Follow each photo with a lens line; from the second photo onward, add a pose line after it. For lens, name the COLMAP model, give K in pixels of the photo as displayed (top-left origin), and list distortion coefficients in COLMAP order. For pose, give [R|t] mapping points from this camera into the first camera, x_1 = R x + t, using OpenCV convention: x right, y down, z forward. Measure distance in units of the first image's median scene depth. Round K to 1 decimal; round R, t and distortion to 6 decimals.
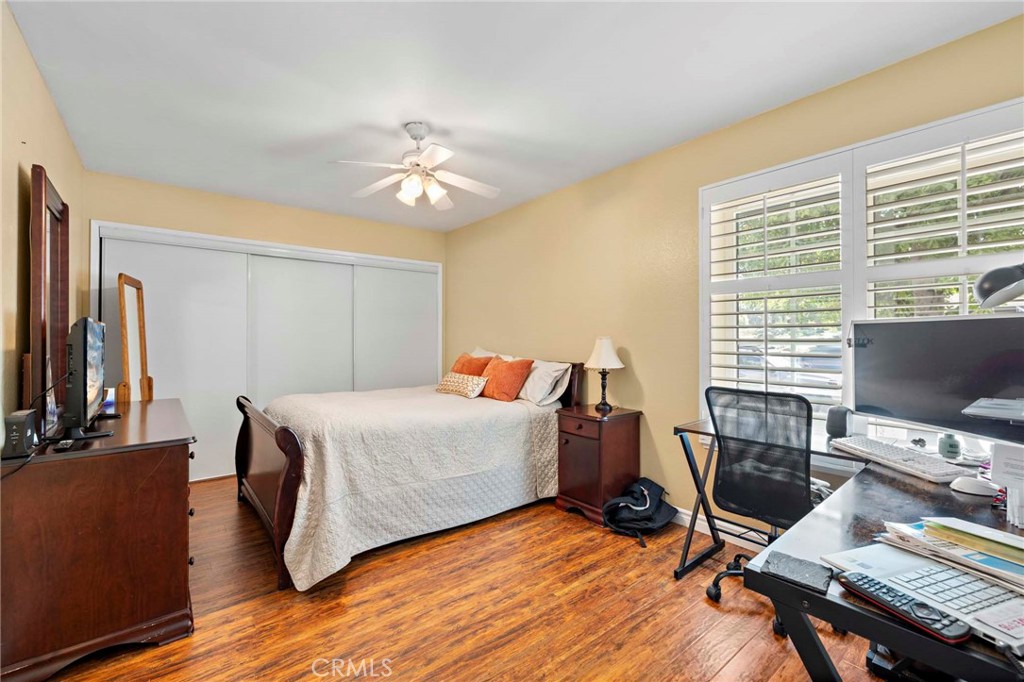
lens RADIAL K [[430.1, 0, 511.2], [0, 430.1, 335.9], [0, 0, 1]] dist [-0.000748, 0.000186]
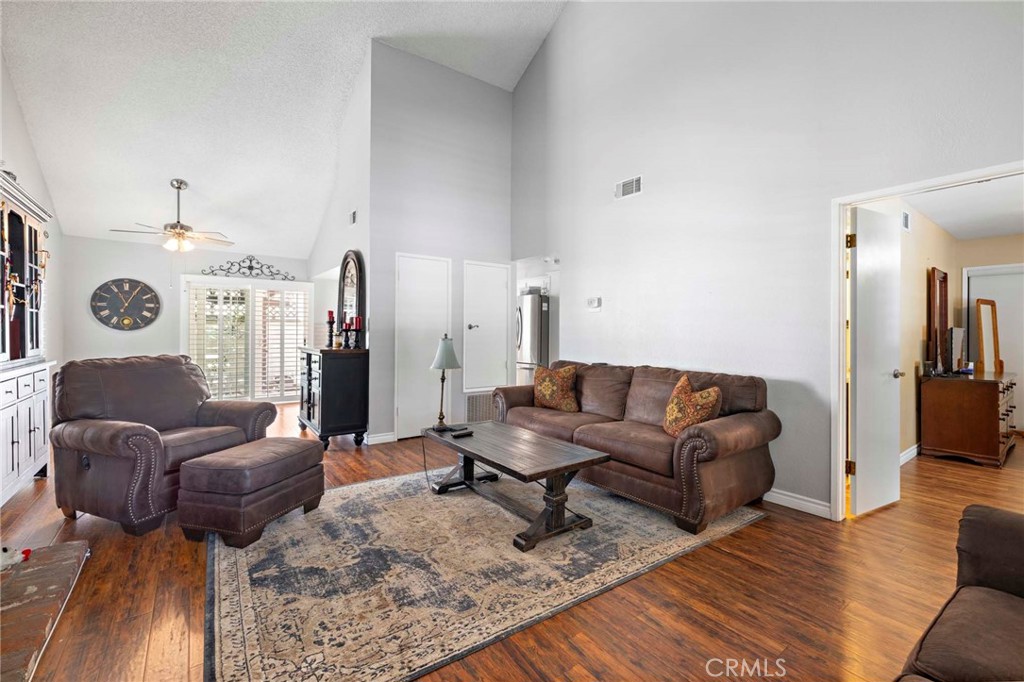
lens RADIAL K [[430.1, 0, 509.2], [0, 430.1, 335.6], [0, 0, 1]] dist [-0.000748, 0.000186]
pose [[-0.041523, 0.000922, -0.999137, 1.214768], [0.004354, 0.999990, 0.000741, -0.005835], [0.999128, -0.004320, -0.041527, -1.106949]]
